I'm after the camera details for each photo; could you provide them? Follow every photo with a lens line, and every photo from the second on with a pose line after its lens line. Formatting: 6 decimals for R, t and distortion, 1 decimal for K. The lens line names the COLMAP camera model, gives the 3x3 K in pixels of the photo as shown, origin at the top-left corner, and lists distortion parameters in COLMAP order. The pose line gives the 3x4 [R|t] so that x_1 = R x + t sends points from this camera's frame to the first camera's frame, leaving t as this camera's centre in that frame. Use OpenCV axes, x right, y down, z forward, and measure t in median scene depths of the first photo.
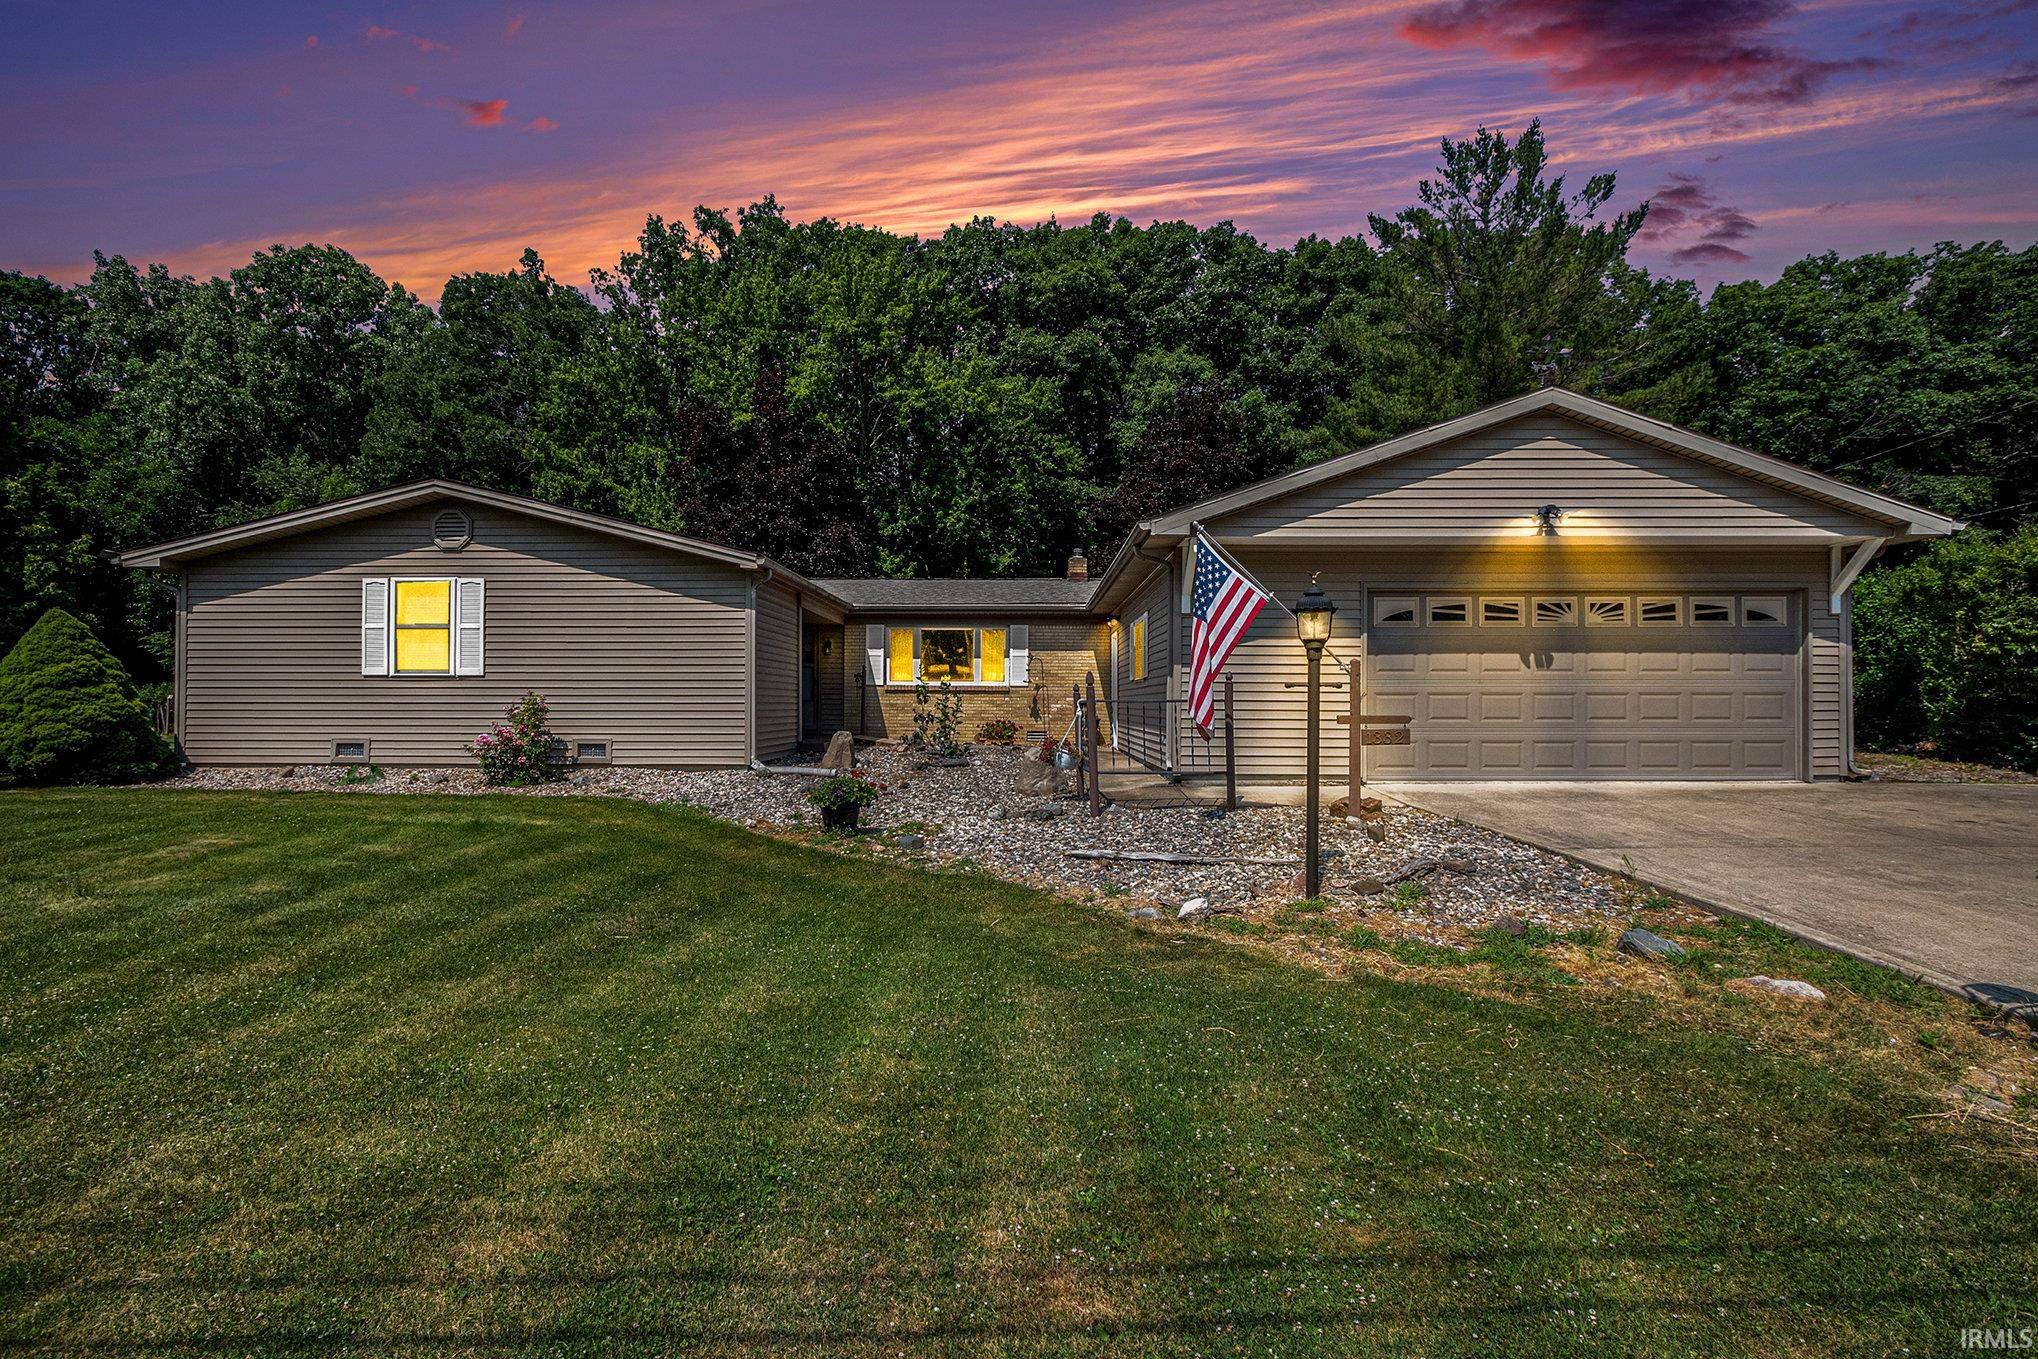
lens RADIAL K [[936.5, 0, 1019.4], [0, 936.5, 835.0], [0, 0, 1]] dist [0.000535, -0.000439]
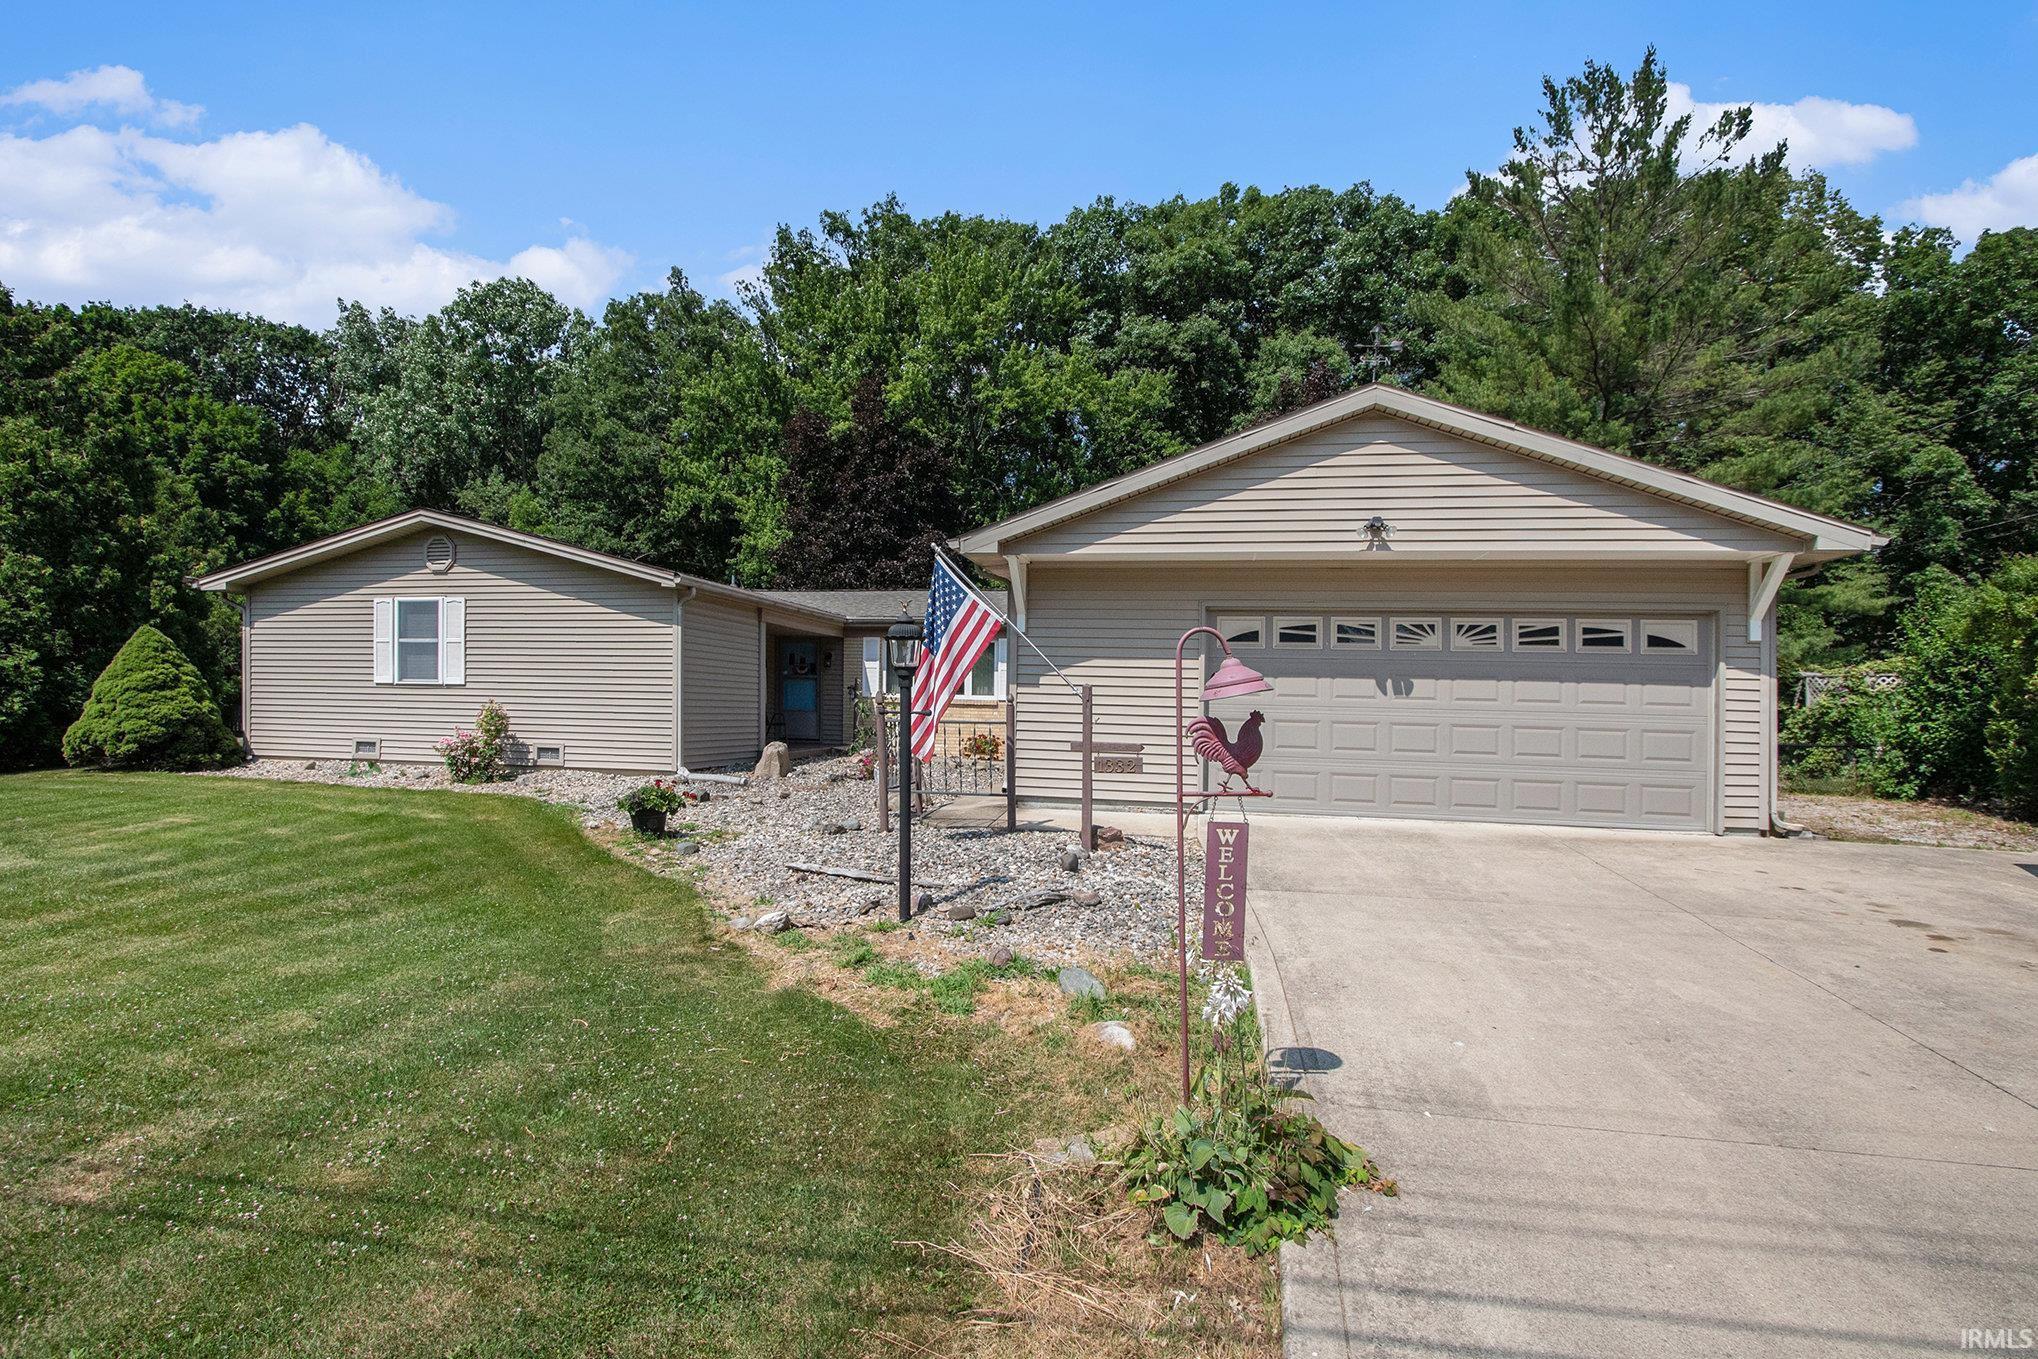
lens RADIAL K [[954.9, 0, 1017.9], [0, 954.9, 920.2], [0, 0, 1]] dist [-0.014416, -0.000576]
pose [[0.977700, 0.066231, -0.199289, 0.129578], [-0.051301, 0.995540, 0.079174, -0.004461], [0.203643, -0.067185, 0.976737, -0.001858]]
